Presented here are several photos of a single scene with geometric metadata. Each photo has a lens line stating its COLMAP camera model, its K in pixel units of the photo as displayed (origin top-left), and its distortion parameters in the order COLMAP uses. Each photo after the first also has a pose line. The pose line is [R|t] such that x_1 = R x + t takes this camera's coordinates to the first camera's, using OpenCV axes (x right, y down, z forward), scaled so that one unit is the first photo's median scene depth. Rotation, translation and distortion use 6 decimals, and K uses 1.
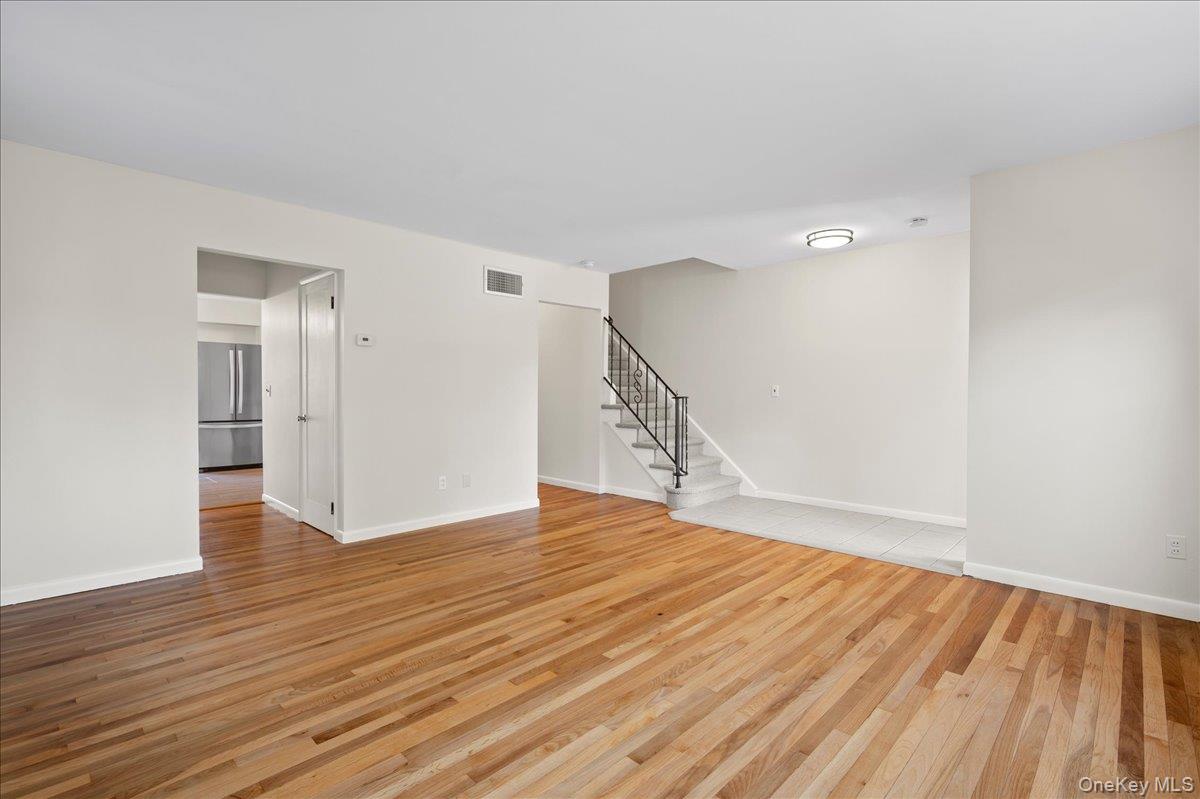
lens RADIAL K [[560.8, 0, 605.5], [0, 560.8, 406.9], [0, 0, 1]] dist [0.001832, -0.000762]
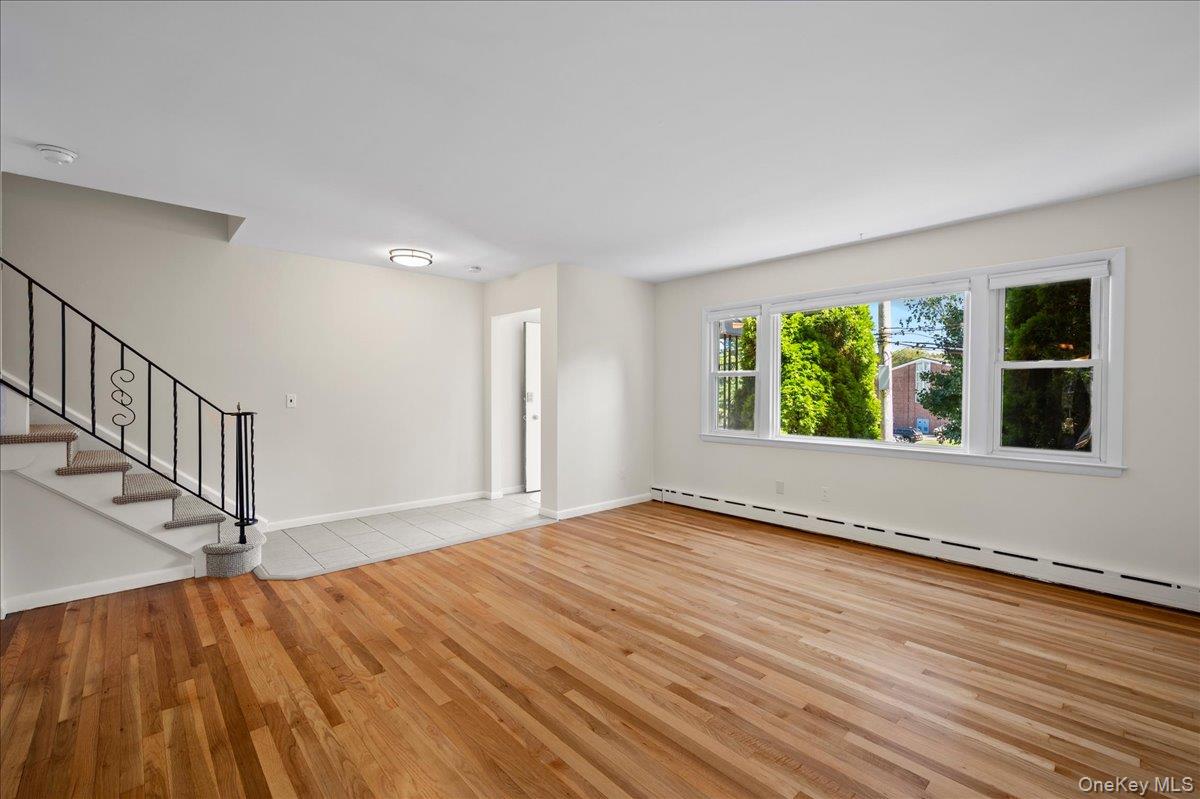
lens RADIAL K [[506.9, 0, 605.7], [0, 506.9, 389.8], [0, 0, 1]] dist [0.003922, -0.000241]
pose [[0.046860, 0.001160, 0.998901, -0.763818], [0.023110, 0.999730, -0.002245, -0.055977], [-0.998634, 0.023190, 0.046821, 0.802190]]
